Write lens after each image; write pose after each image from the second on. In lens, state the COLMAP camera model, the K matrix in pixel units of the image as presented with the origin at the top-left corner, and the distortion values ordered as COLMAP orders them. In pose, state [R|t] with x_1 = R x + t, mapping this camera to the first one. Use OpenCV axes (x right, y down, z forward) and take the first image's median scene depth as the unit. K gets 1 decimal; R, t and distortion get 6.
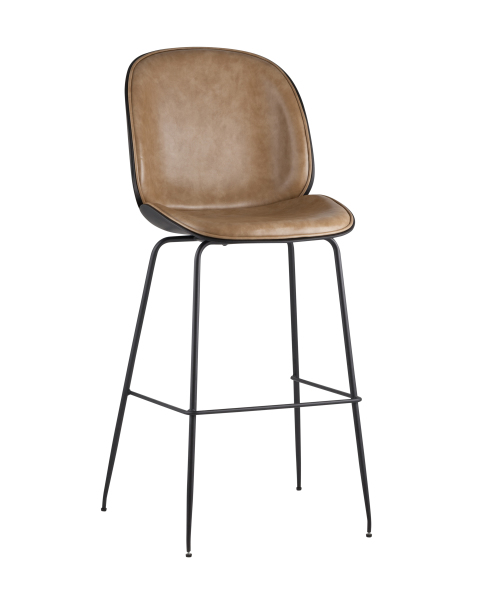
lens RADIAL K [[1962.0, 0, 239.1], [0, 1962.0, 352.1], [0, 0, 1]] dist [0.065875, -0.675144]
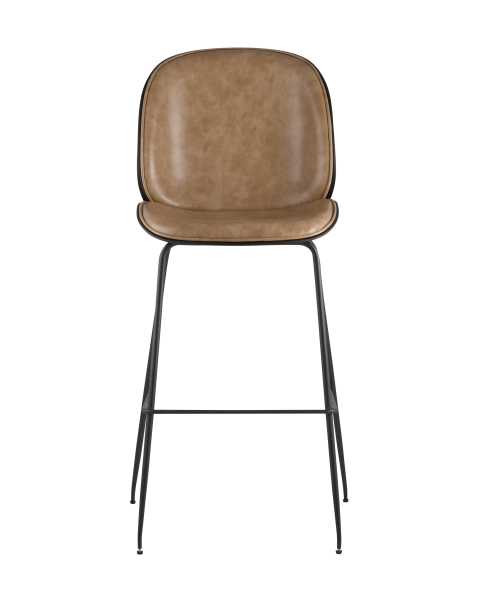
lens RADIAL K [[1962.0, 0, 239.1], [0, 1962.0, 352.1], [0, 0, 1]] dist [0.065875, -0.675144]
pose [[0.921360, 0.059379, -0.384148, 0.374048], [-0.059718, 0.998154, 0.011056, -0.012252], [0.384096, 0.012754, 0.923205, 0.083118]]
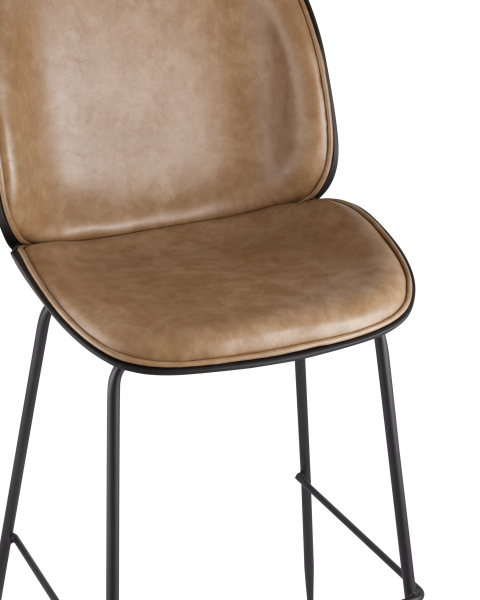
lens RADIAL K [[1868.7, 0, 240.0], [0, 1868.7, 300.0], [0, 0, 1]] dist [0.109024, 0.136007]
pose [[0.999909, -0.007933, -0.010944, 0.016576], [0.010073, 0.977226, 0.211960, -0.162067], [0.009014, -0.212051, 0.977217, 0.483830]]
